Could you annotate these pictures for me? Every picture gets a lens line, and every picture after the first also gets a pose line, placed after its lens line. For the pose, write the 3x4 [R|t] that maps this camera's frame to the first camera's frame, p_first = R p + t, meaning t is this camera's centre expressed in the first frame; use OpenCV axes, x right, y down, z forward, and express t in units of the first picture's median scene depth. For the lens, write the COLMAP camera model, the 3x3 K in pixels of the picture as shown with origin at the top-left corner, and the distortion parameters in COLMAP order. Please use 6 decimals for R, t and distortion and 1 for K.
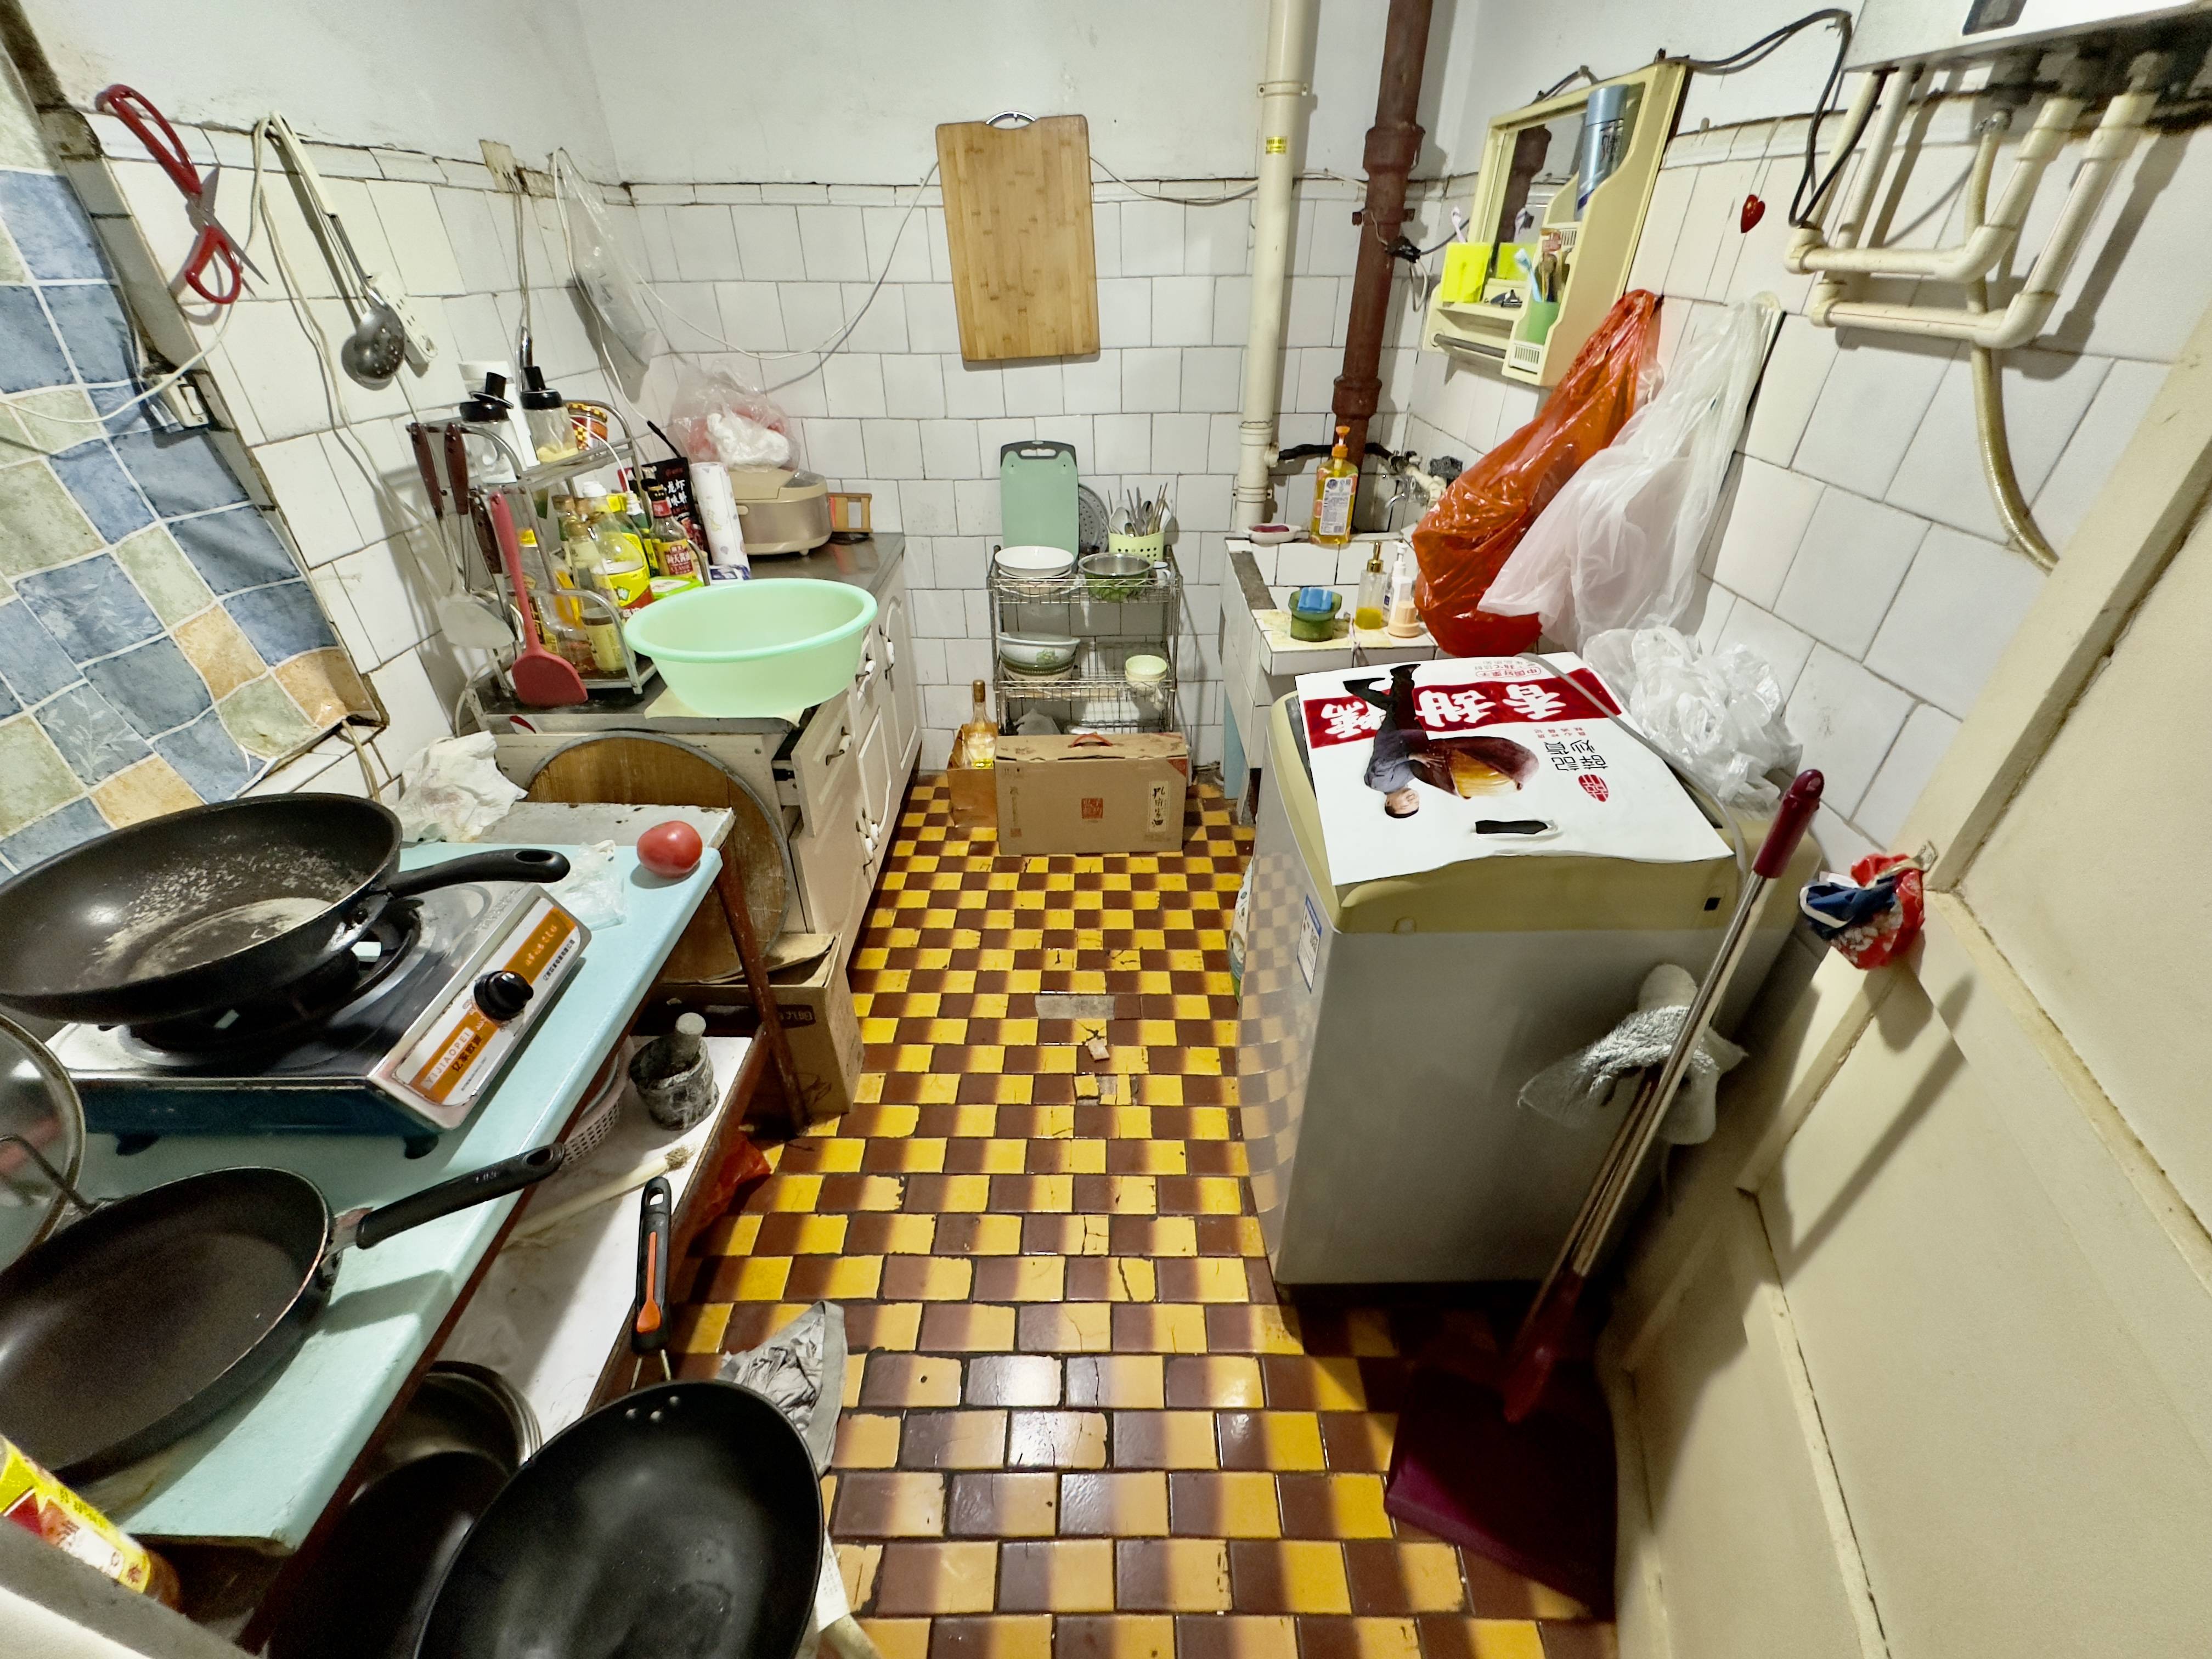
lens RADIAL K [[885.1, 0, 1103.5], [0, 885.1, 832.6], [0, 0, 1]] dist [-0.004633, 0.000594]
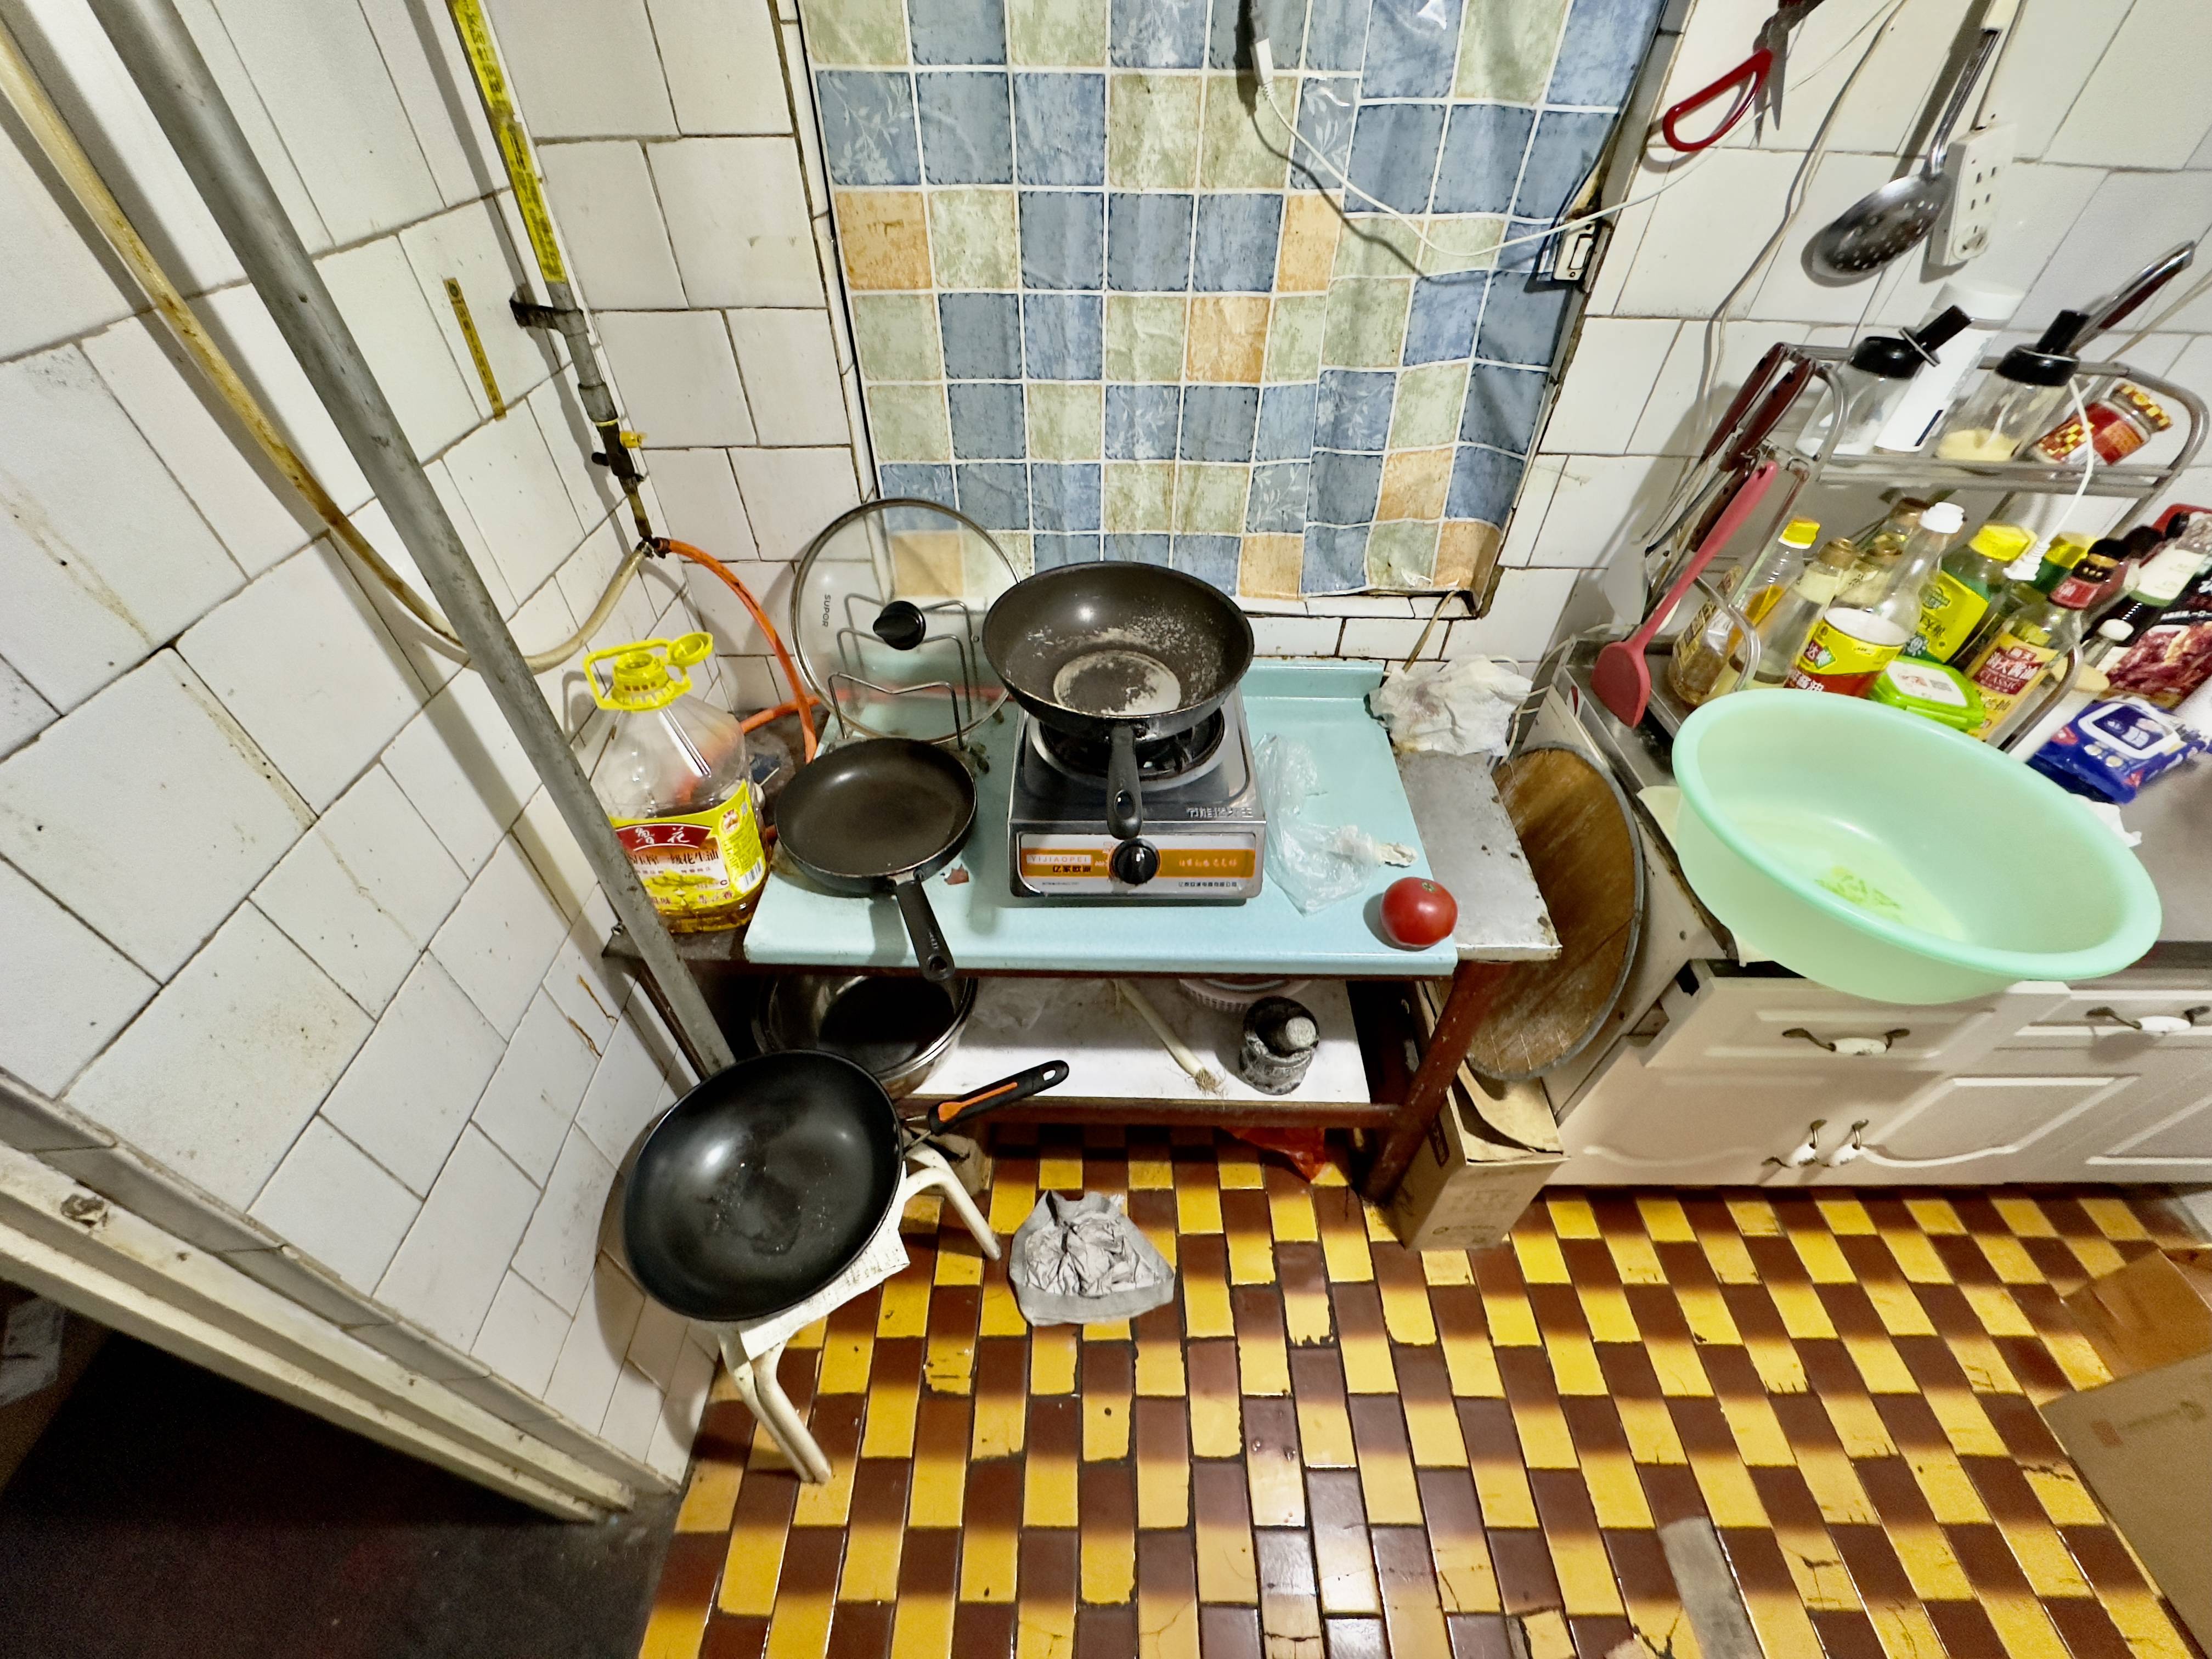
lens RADIAL K [[885.1, 0, 1099.8], [0, 885.1, 825.8], [0, 0, 1]] dist [-0.004633, 0.000594]
pose [[-0.009352, 0.696567, -0.717431, 0.034991], [-0.561242, 0.590141, 0.580295, -0.265917], [0.827599, 0.408079, 0.385423, 0.320787]]
